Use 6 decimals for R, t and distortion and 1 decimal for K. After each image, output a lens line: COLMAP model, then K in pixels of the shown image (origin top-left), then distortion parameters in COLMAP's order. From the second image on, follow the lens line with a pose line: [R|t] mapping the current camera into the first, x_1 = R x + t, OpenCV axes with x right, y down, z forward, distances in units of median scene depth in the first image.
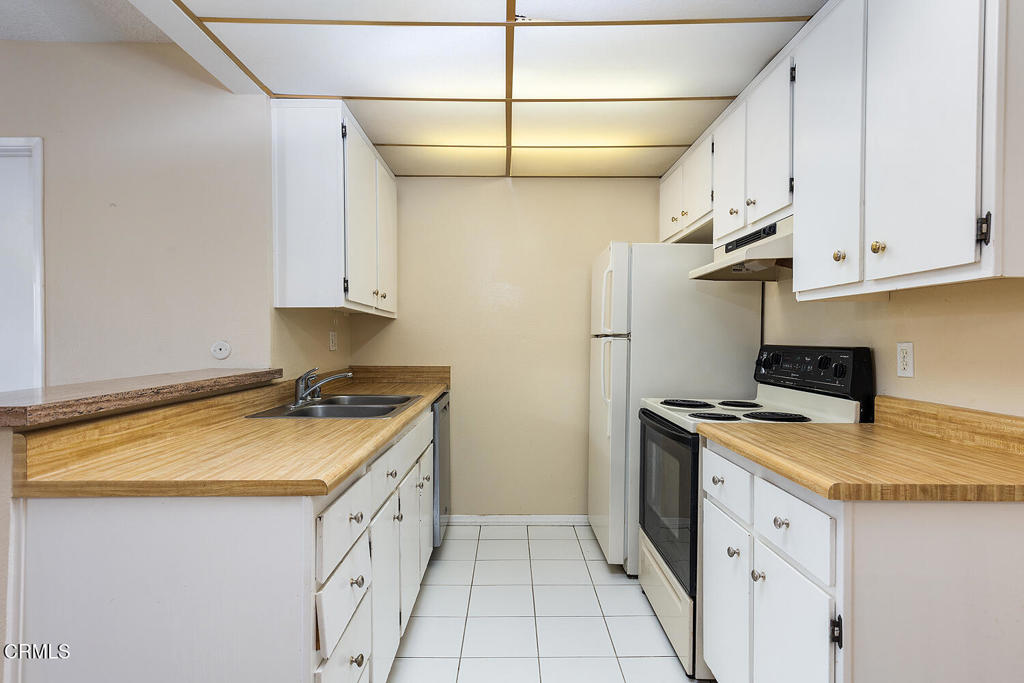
lens RADIAL K [[553.3, 0, 512.0], [0, 553.3, 341.5], [0, 0, 1]] dist [-0.003224, -0.000790]
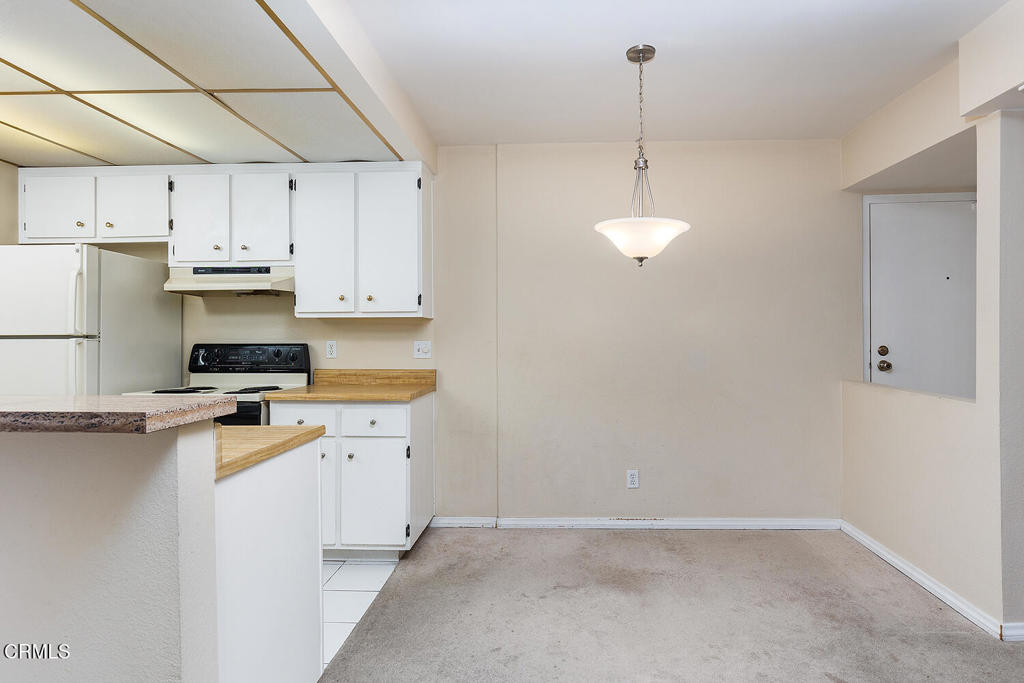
lens RADIAL K [[572.2, 0, 537.1], [0, 572.2, 337.7], [0, 0, 1]] dist [-0.000108, 0.000032]
pose [[0.036851, -0.000550, 0.999321, -1.364598], [0.009949, 0.999950, 0.000183, -0.001379], [-0.999271, 0.009936, 0.036855, 0.197823]]
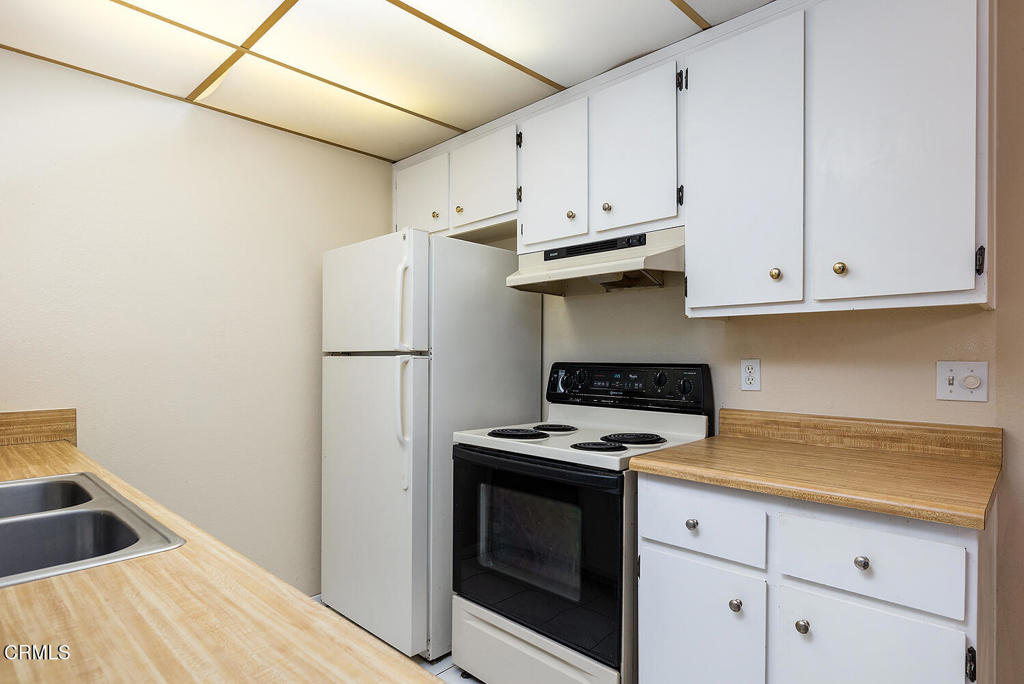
lens RADIAL K [[551.6, 0, 515.9], [0, 551.6, 356.4], [0, 0, 1]] dist [0.002780, -0.000206]
pose [[0.691733, -0.007353, 0.722116, -0.422654], [0.008686, 0.999961, 0.001861, -0.010214], [-0.722101, 0.004985, 0.691769, 0.603065]]
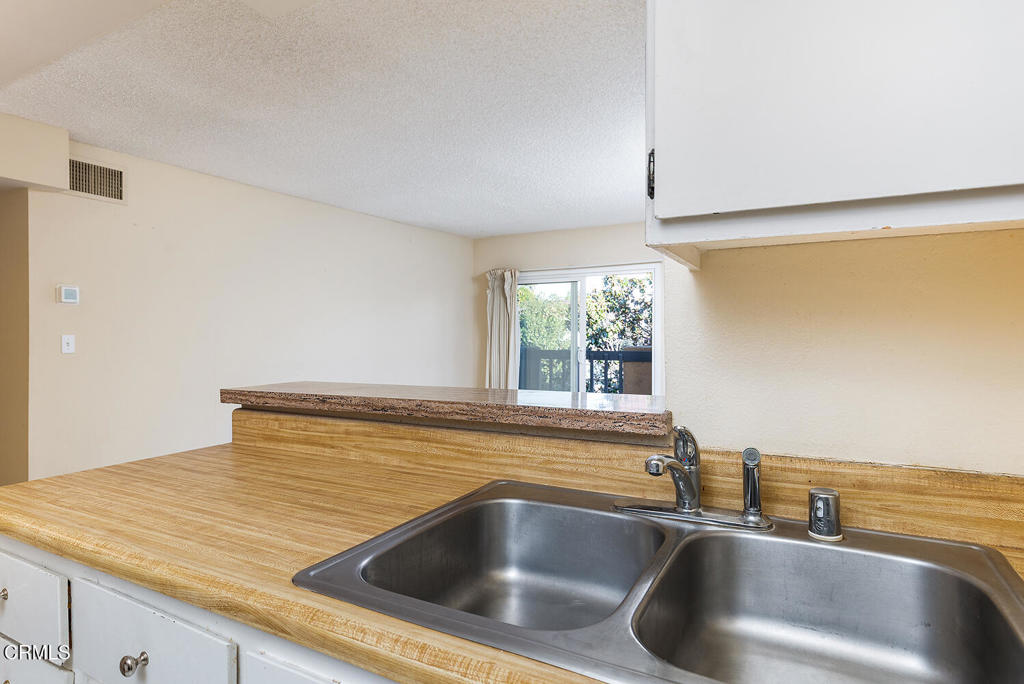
lens RADIAL K [[553.3, 0, 512.0], [0, 553.3, 342.0], [0, 0, 1]] dist [-0.003224, -0.000790]
pose [[-0.476725, 0.013162, -0.878954, 0.018104], [0.000261, 0.999890, 0.014831, -0.017662], [0.879053, 0.006840, -0.476676, 1.533779]]
